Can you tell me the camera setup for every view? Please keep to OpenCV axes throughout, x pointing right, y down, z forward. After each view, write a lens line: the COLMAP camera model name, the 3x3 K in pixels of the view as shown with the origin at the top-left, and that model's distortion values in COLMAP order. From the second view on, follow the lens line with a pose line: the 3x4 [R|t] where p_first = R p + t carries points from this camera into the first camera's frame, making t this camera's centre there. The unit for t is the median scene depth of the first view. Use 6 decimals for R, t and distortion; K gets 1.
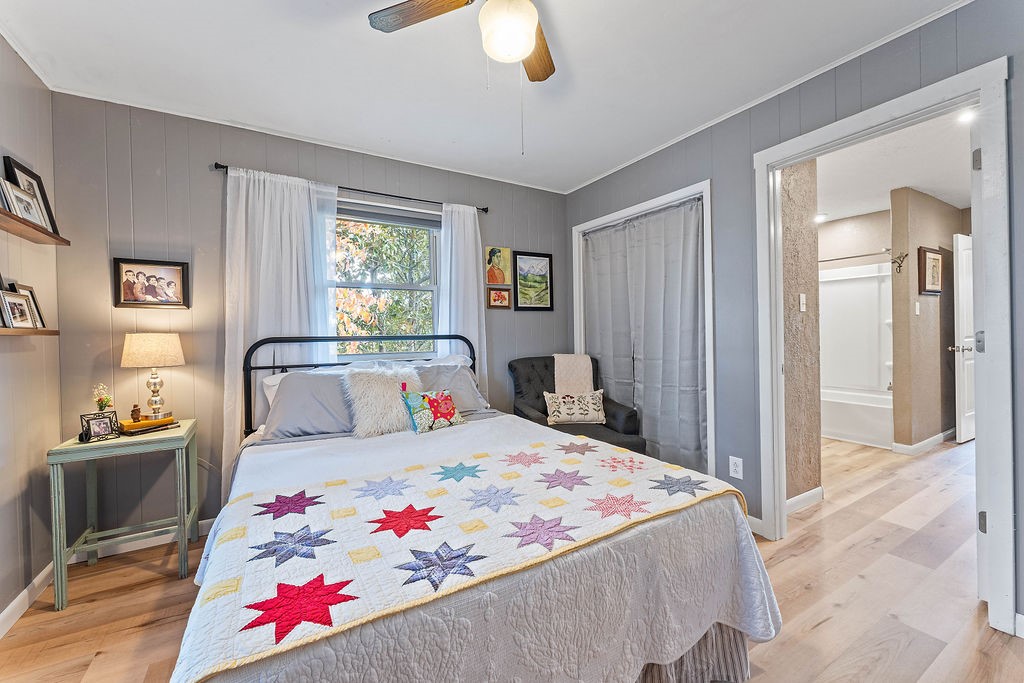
lens RADIAL K [[418.8, 0, 506.2], [0, 418.8, 333.8], [0, 0, 1]] dist [-0.004911, 0.001101]
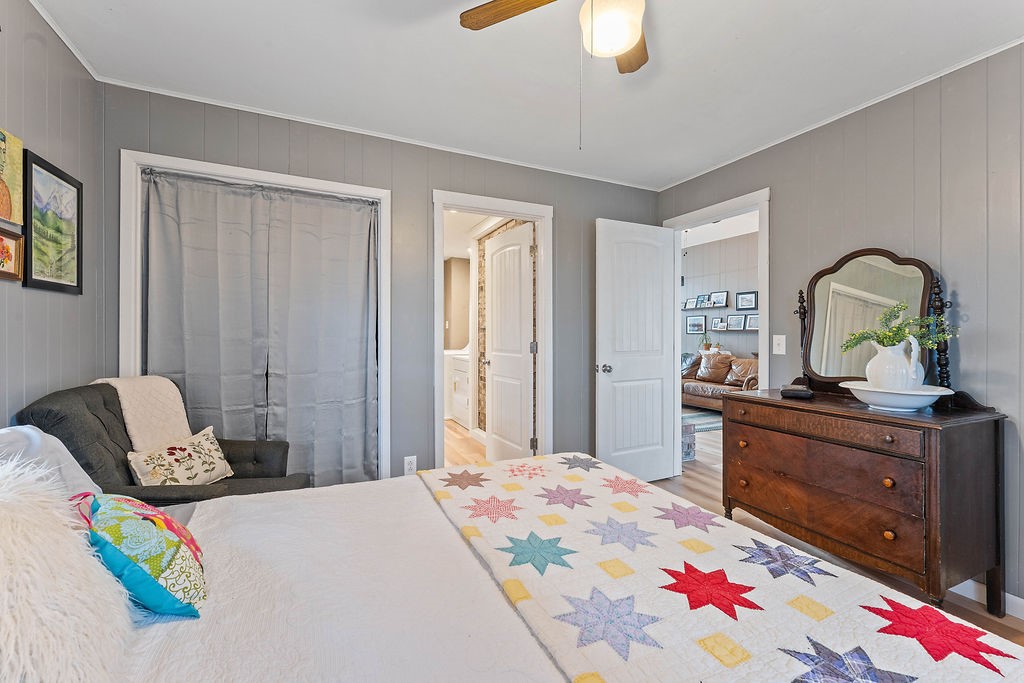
lens RADIAL K [[418.8, 0, 520.1], [0, 418.8, 327.4], [0, 0, 1]] dist [-0.004911, 0.001101]
pose [[0.073664, 0.031681, 0.996780, -0.483544], [-0.010857, 0.999462, -0.030964, -0.007106], [-0.997224, -0.008541, 0.073968, 0.589787]]
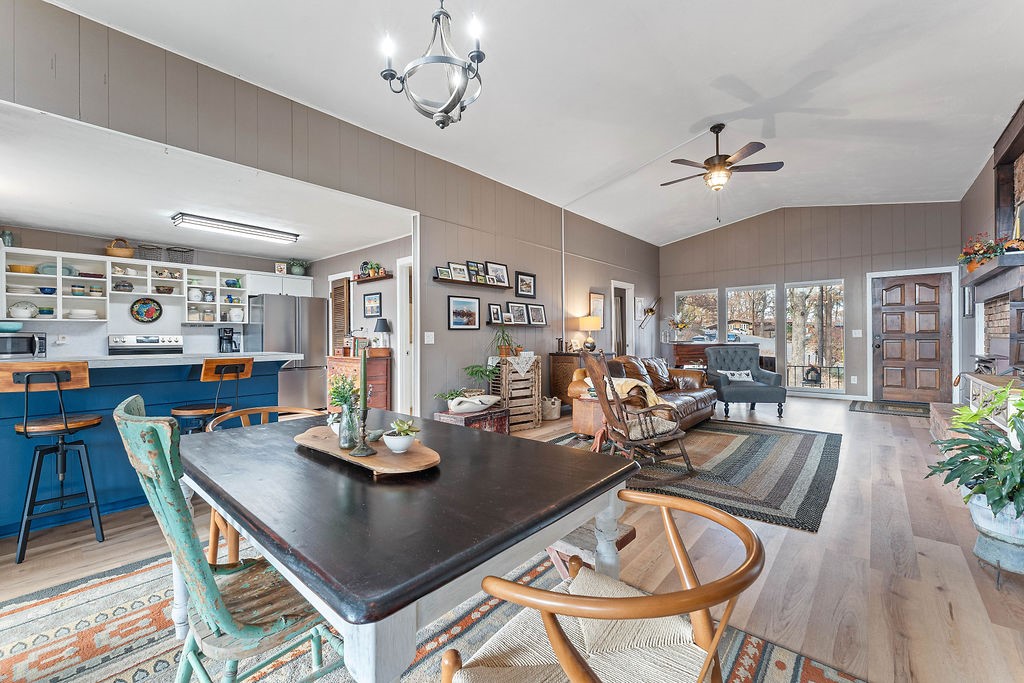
lens RADIAL K [[418.8, 0, 505.4], [0, 418.8, 337.6], [0, 0, 1]] dist [-0.004911, 0.001101]
pose [[-0.947811, 0.026403, -0.317739, 3.369136], [0.025577, 0.999650, 0.006774, -0.045918], [0.317806, -0.001706, -0.948154, 1.248172]]
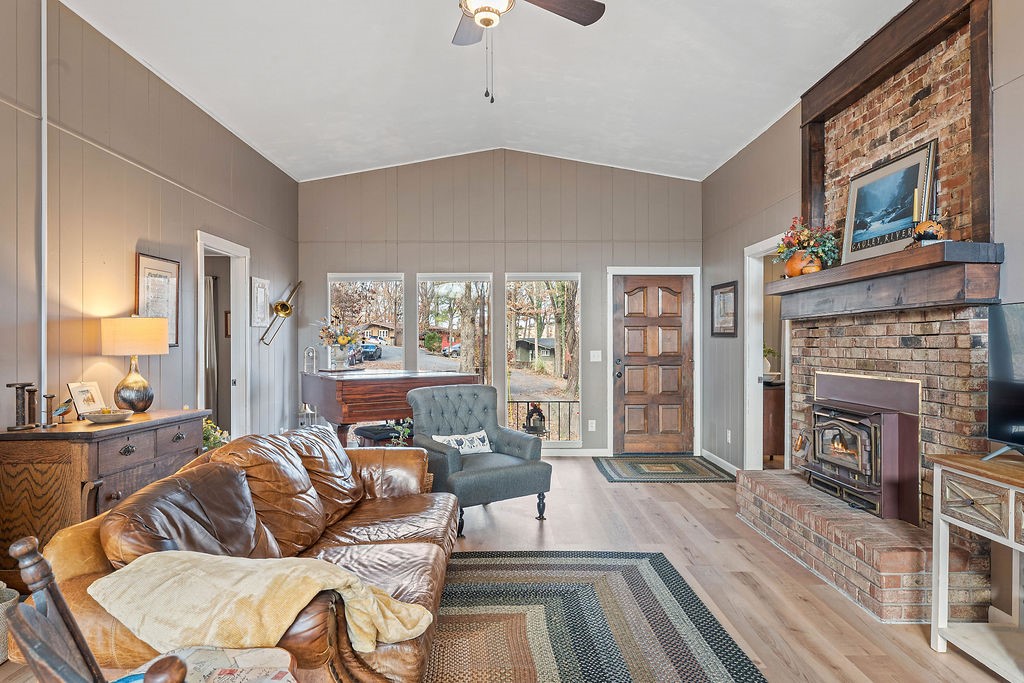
lens RADIAL K [[618.4, 0, 508.9], [0, 618.4, 342.1], [0, 0, 1]] dist [-0.001954, 0.000335]
pose [[-0.496199, 0.016839, -0.868046, 2.860738], [0.010773, 0.999854, 0.013238, -0.096142], [0.868142, -0.002783, -0.496308, 0.414867]]
